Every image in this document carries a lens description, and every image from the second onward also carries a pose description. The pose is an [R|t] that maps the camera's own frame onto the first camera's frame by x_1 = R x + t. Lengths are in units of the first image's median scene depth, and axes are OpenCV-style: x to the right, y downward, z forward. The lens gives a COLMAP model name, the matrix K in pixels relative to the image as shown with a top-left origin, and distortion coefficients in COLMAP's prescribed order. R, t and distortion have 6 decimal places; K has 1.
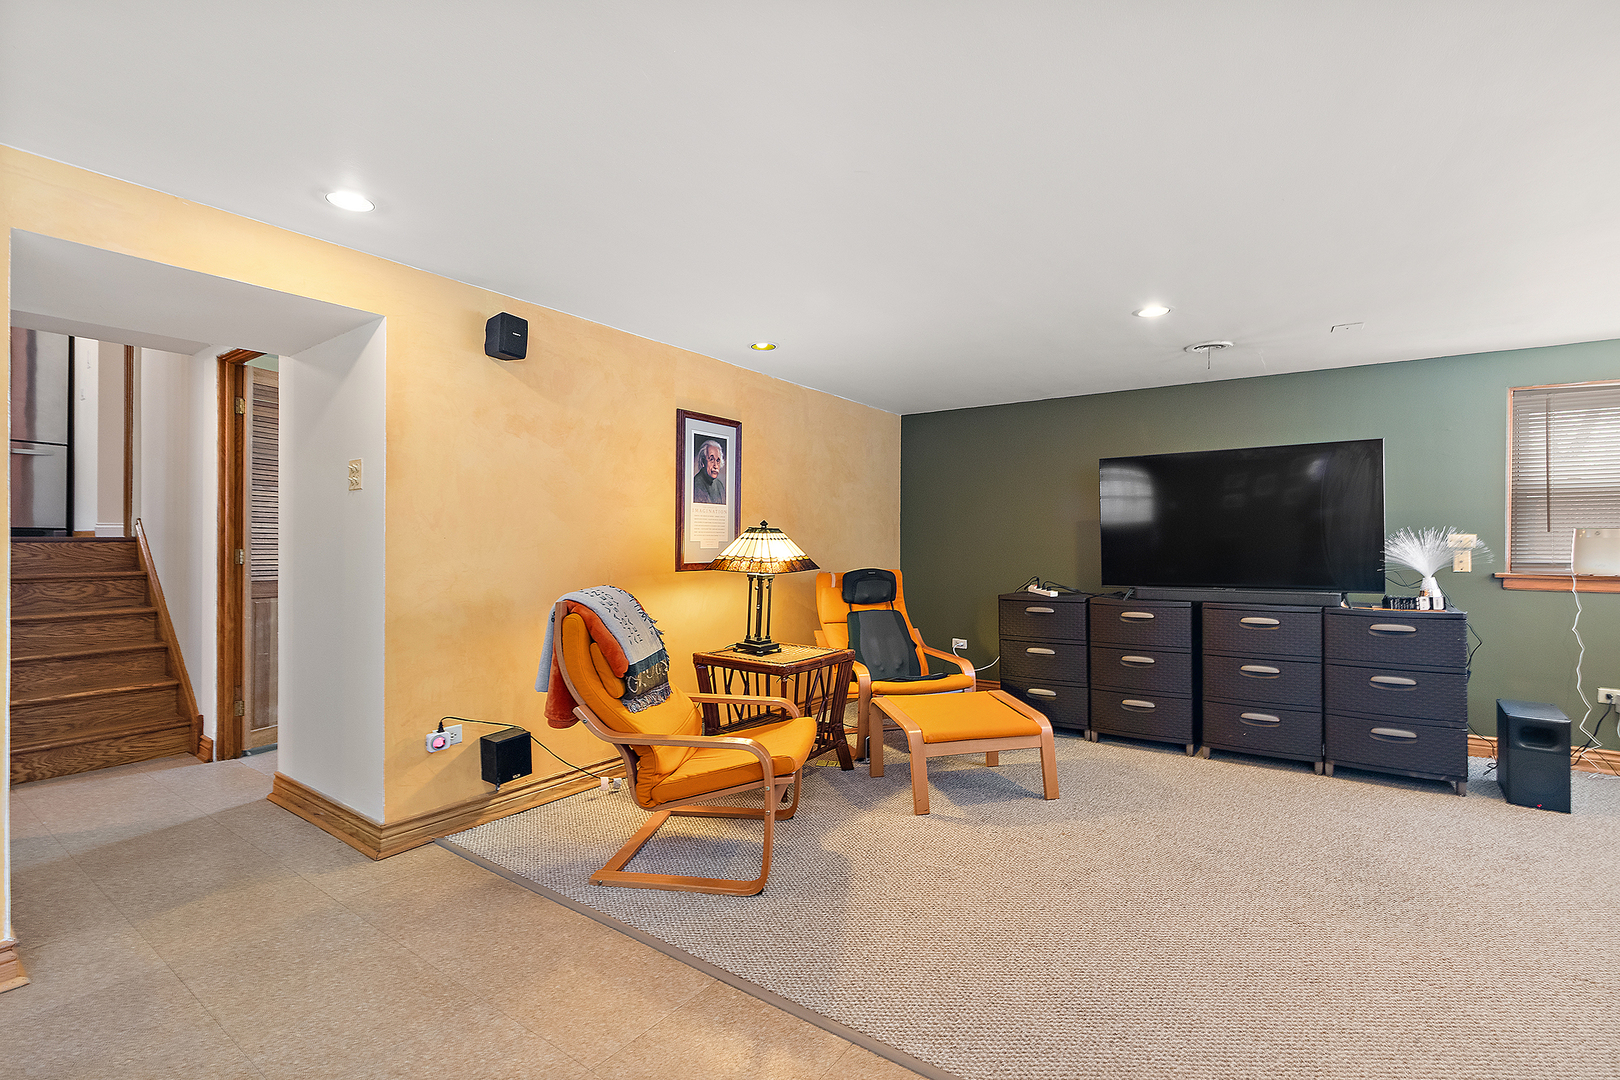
lens RADIAL K [[720.5, 0, 806.9], [0, 720.5, 549.8], [0, 0, 1]] dist [0.000177, -0.000559]
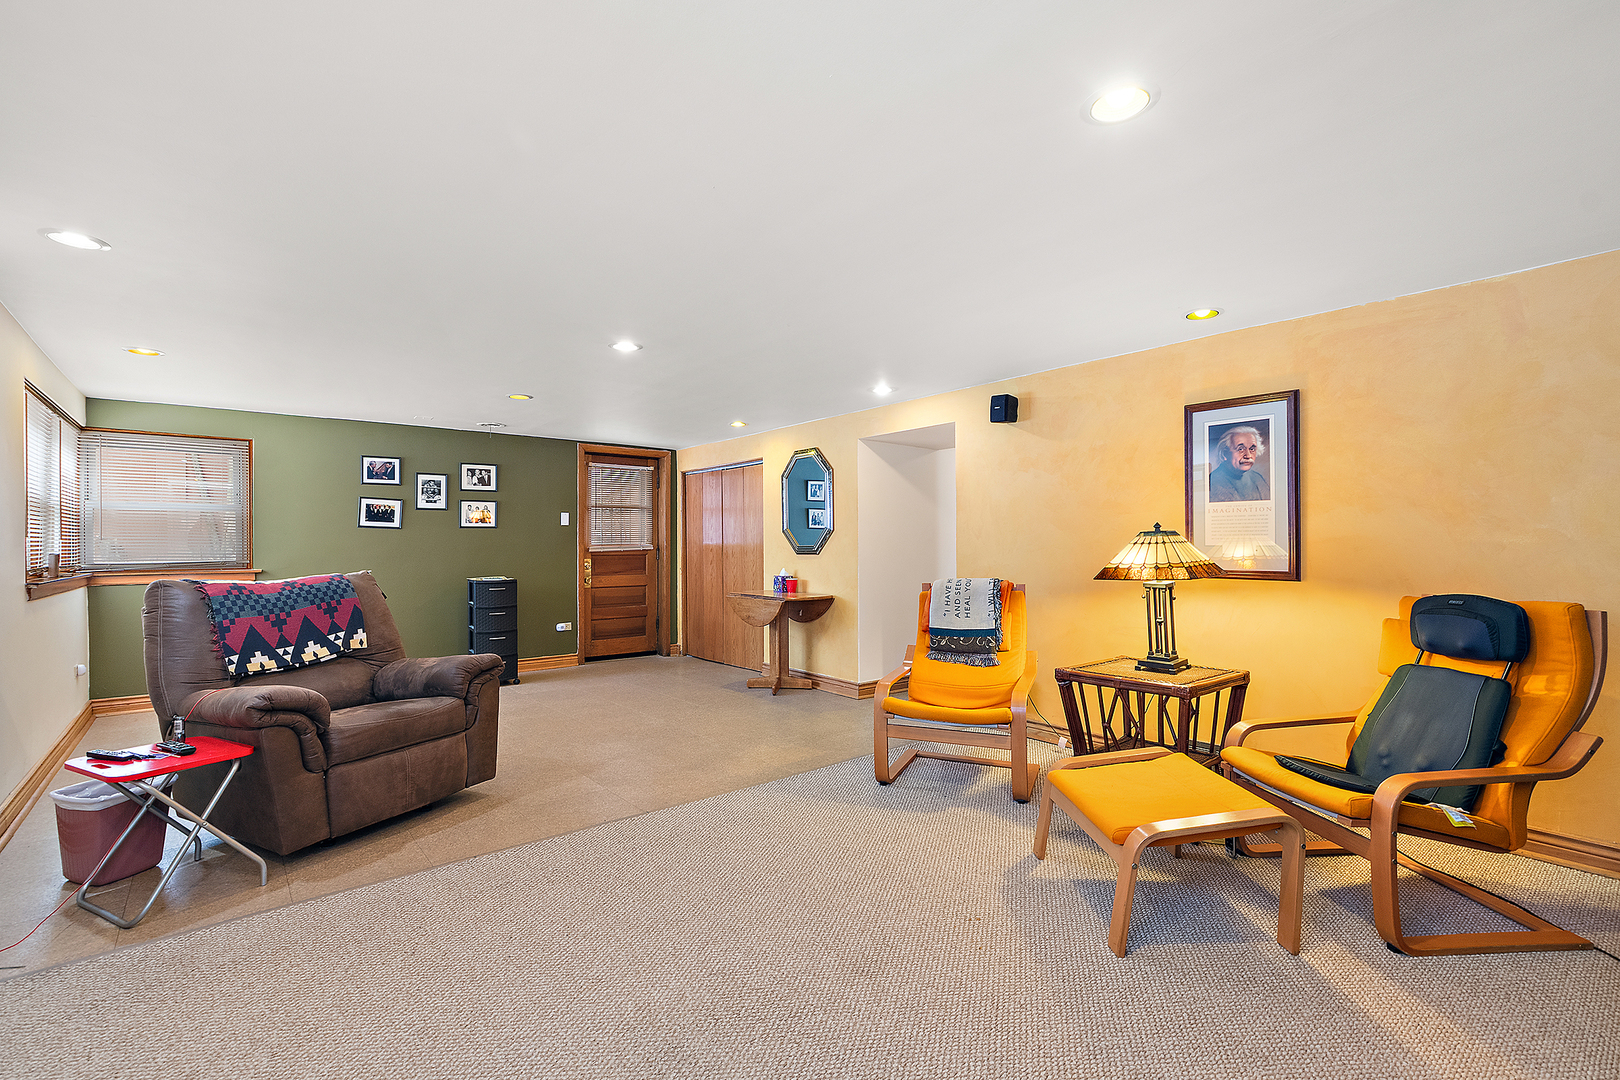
lens RADIAL K [[720.5, 0, 806.9], [0, 720.5, 549.8], [0, 0, 1]] dist [0.000177, -0.000559]
pose [[-0.258939, 0.005864, -0.965876, 0.905437], [-0.007717, 0.999937, 0.008140, -0.010468], [0.965863, 0.009561, -0.258878, 0.798478]]
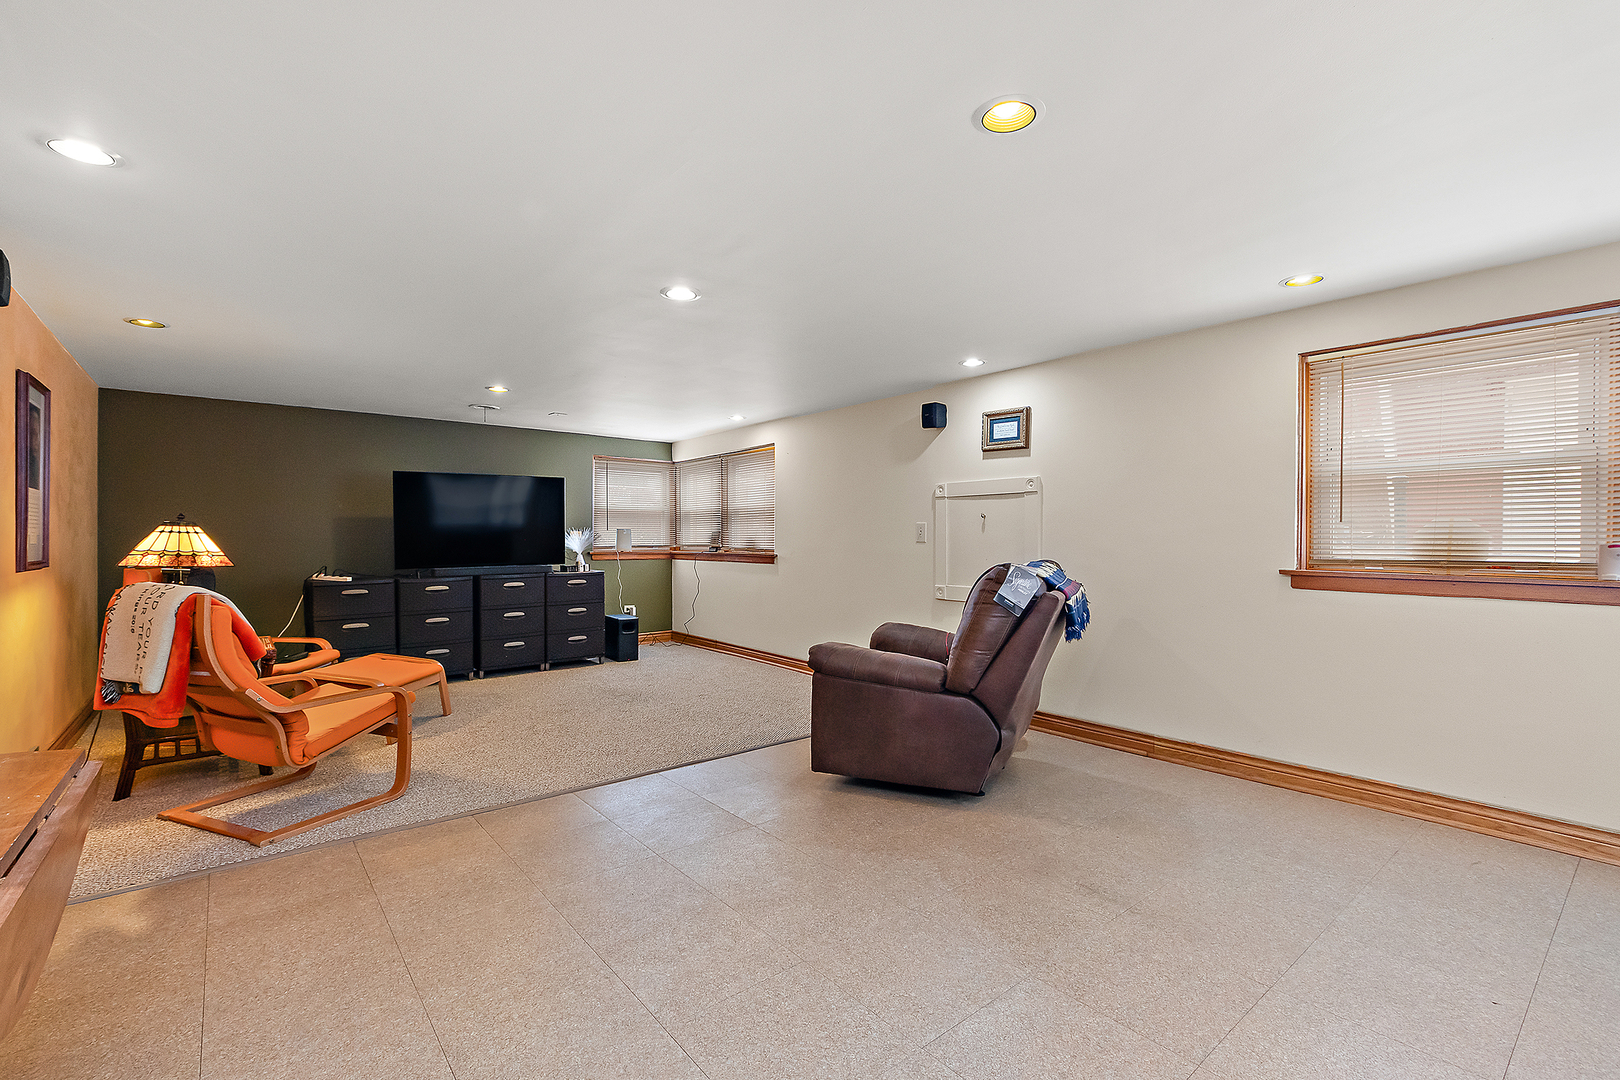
lens RADIAL K [[727.3, 0, 811.8], [0, 727.3, 531.3], [0, 0, 1]] dist [0.001553, 0.000164]
pose [[0.259425, 0.005967, 0.965745, -0.771497], [0.010353, 0.999906, -0.008959, 0.000934], [-0.965708, 0.012323, 0.259339, -0.069290]]
